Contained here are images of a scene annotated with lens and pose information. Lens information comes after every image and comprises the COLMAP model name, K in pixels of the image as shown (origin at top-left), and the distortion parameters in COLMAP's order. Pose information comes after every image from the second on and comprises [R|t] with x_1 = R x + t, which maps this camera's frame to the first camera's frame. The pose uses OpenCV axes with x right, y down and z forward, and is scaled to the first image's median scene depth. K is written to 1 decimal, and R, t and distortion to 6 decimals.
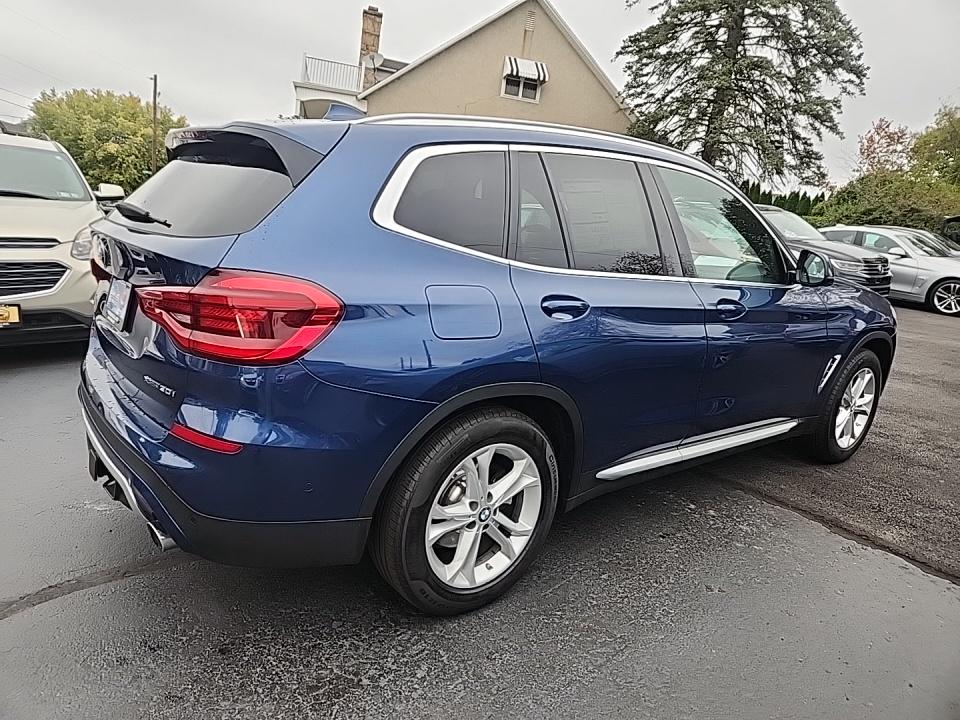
lens RADIAL K [[633.8, 0, 480.0], [0, 633.8, 360.0], [0, 0, 1]] dist [0.058802, -0.042386]
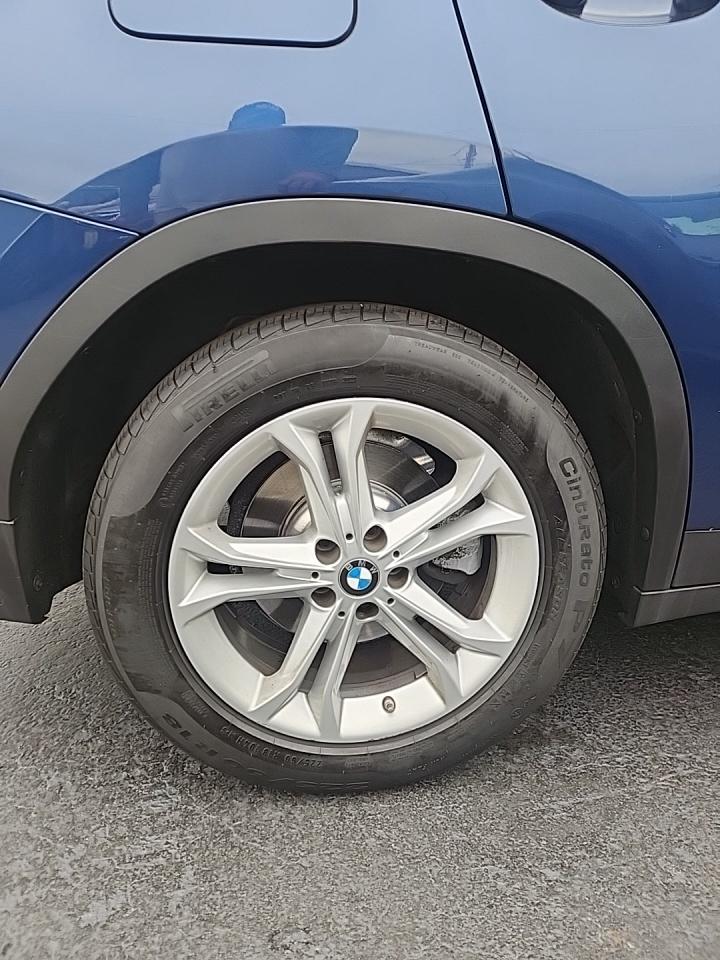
lens RADIAL K [[650.9, 0, 378.1], [0, 650.9, 475.7], [0, 0, 1]] dist [0.008730, 0.003642]
pose [[0.857093, 0.083140, -0.508409, 0.220445], [-0.064977, 0.996456, 0.053410, 0.153050], [0.511047, -0.012742, 0.859458, 0.642483]]
